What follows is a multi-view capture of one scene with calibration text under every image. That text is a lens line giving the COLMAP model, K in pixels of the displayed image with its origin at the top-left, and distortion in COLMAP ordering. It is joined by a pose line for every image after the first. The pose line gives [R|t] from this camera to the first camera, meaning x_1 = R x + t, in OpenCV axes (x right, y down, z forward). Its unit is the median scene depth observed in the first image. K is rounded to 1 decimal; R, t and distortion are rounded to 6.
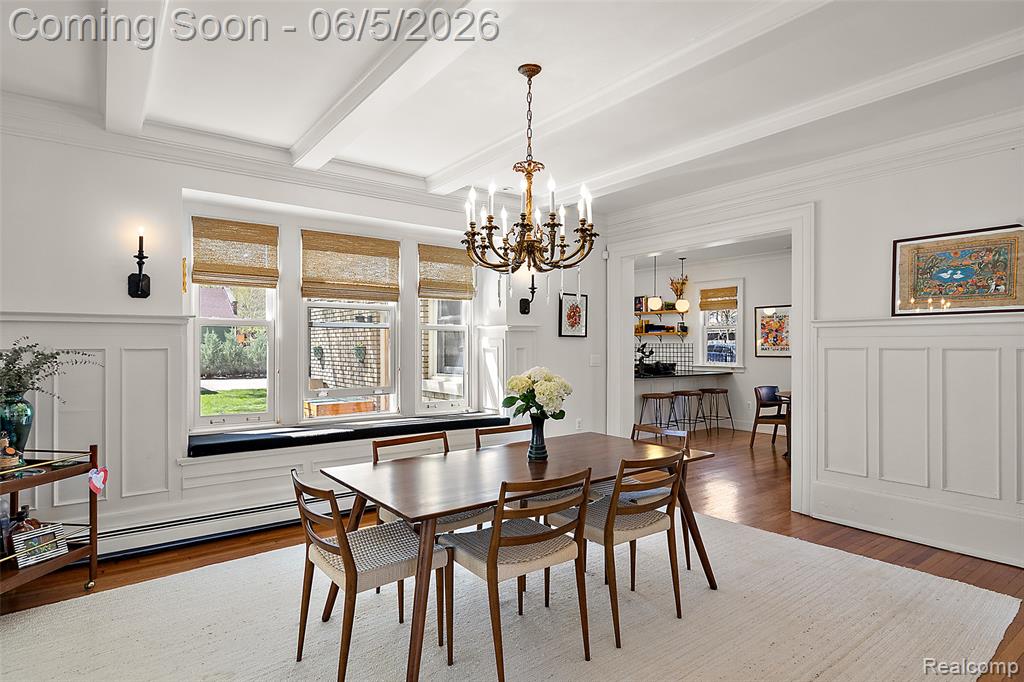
lens RADIAL K [[551.9, 0, 516.5], [0, 551.9, 346.7], [0, 0, 1]] dist [-0.001882, -0.000257]
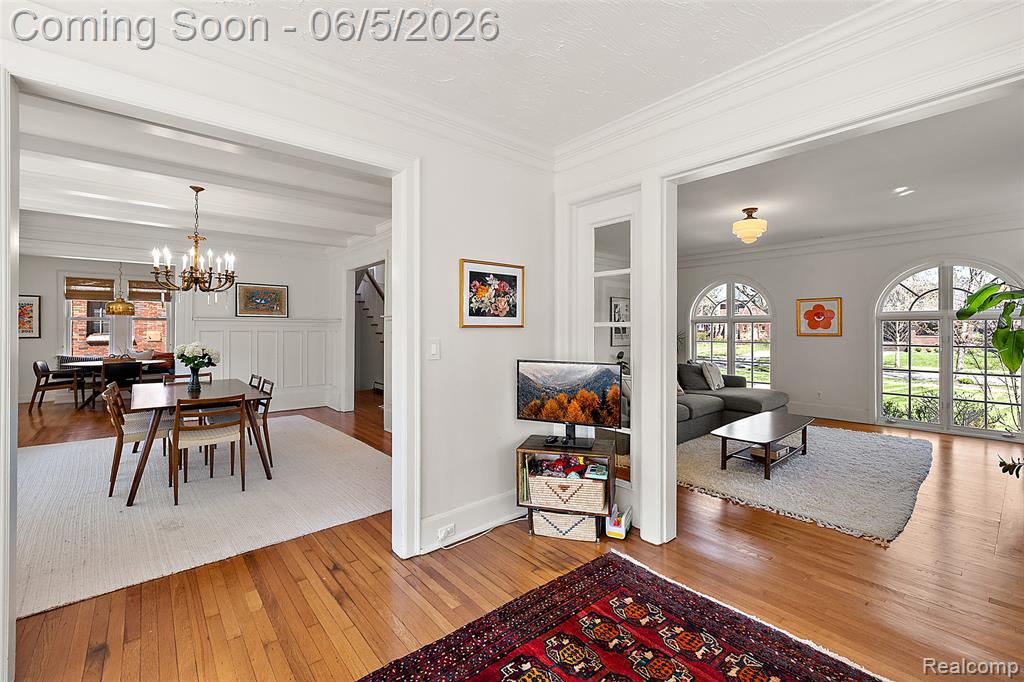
lens RADIAL K [[437.9, 0, 515.2], [0, 437.9, 333.1], [0, 0, 1]] dist [0.000891, -0.000136]
pose [[-0.049891, -0.007397, 0.998727, -0.478650], [-0.003871, 0.999966, 0.007213, -0.002410], [-0.998747, -0.003506, -0.049918, -0.017048]]
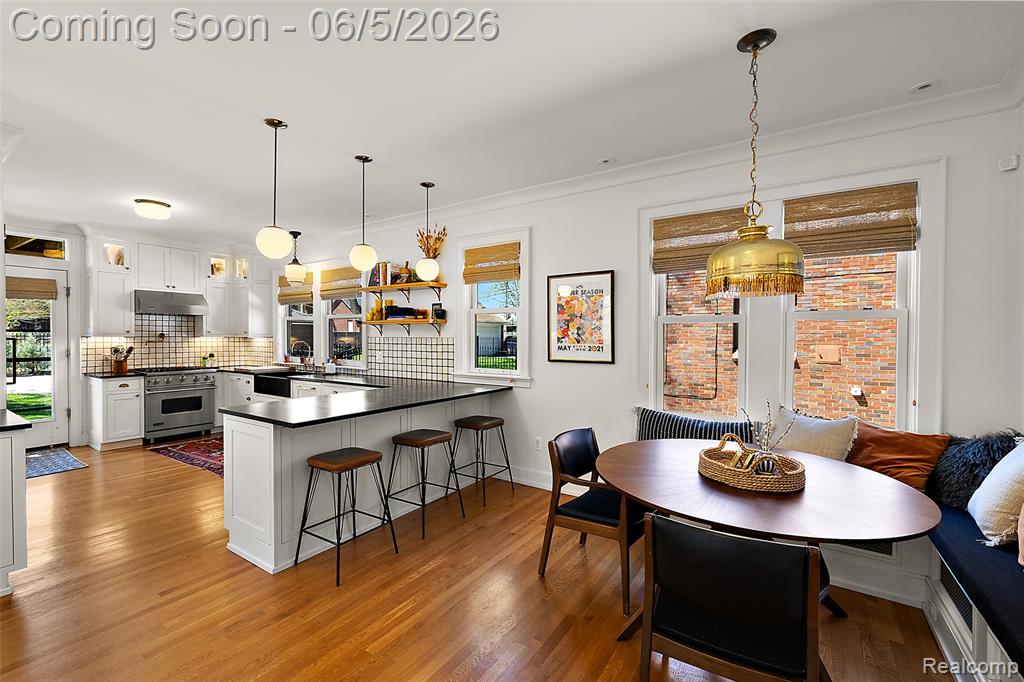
lens RADIAL K [[437.9, 0, 511.9], [0, 437.9, 342.1], [0, 0, 1]] dist [0.000891, -0.000136]
pose [[0.945231, -0.003265, 0.326385, 0.233628], [-0.000636, 0.999930, 0.011845, -0.006880], [-0.326400, -0.011404, 0.945163, 0.547594]]
